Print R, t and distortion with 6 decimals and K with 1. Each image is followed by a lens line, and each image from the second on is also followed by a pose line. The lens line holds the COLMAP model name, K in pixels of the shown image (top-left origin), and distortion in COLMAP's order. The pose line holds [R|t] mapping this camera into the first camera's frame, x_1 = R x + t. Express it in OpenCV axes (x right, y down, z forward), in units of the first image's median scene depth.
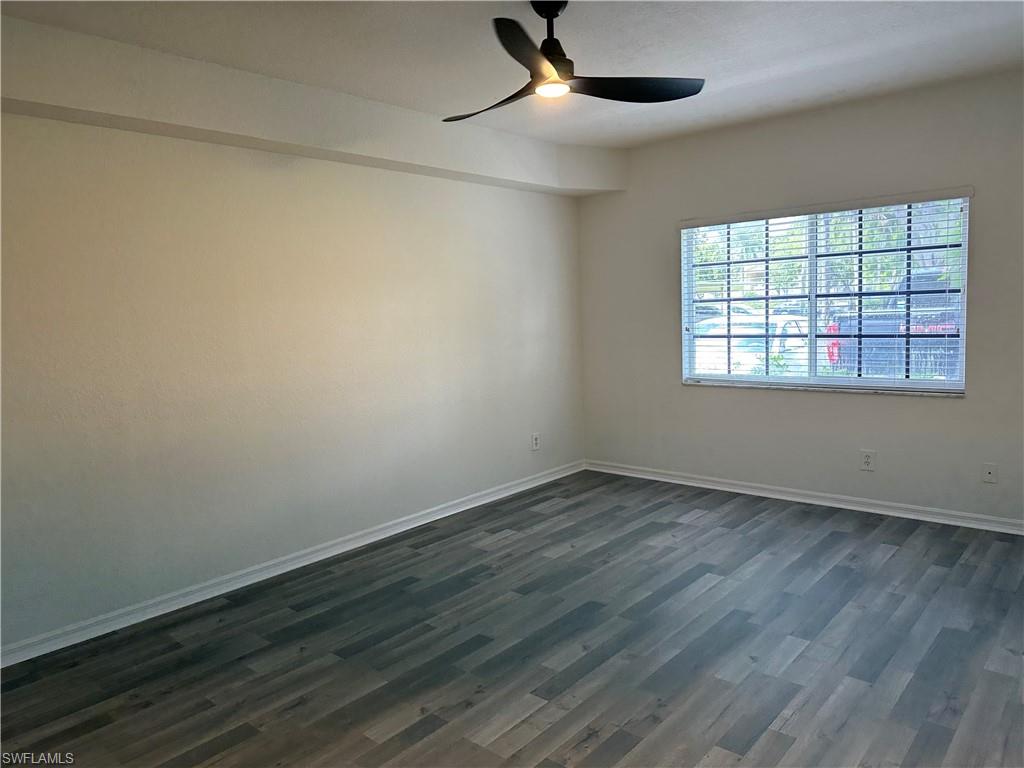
lens RADIAL K [[712.9, 0, 516.0], [0, 712.9, 377.1], [0, 0, 1]] dist [0.066039, -0.084568]
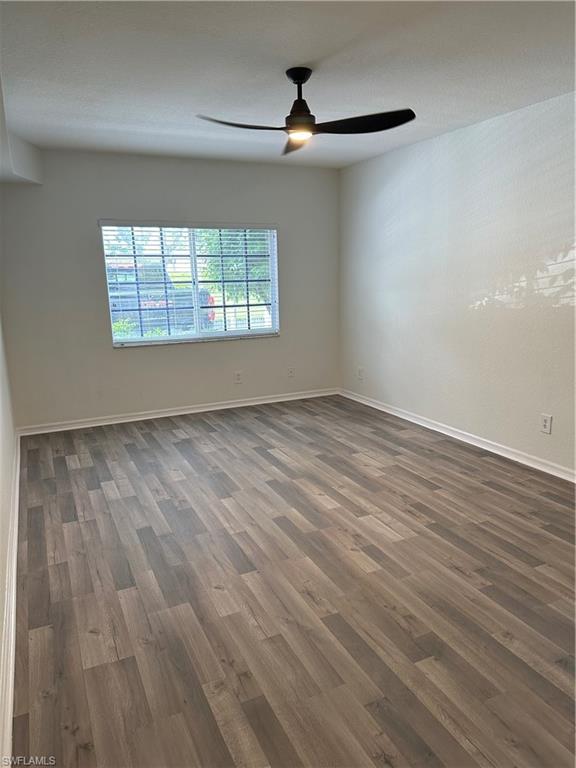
lens RADIAL K [[534.7, 0, 288.6], [0, 534.7, 389.5], [0, 0, 1]] dist [0.066039, -0.084568]
pose [[0.402542, -0.166738, 0.900088, -0.685988], [0.098999, 0.985434, 0.138274, -0.025404], [-0.910033, 0.033447, 0.413185, 0.383813]]
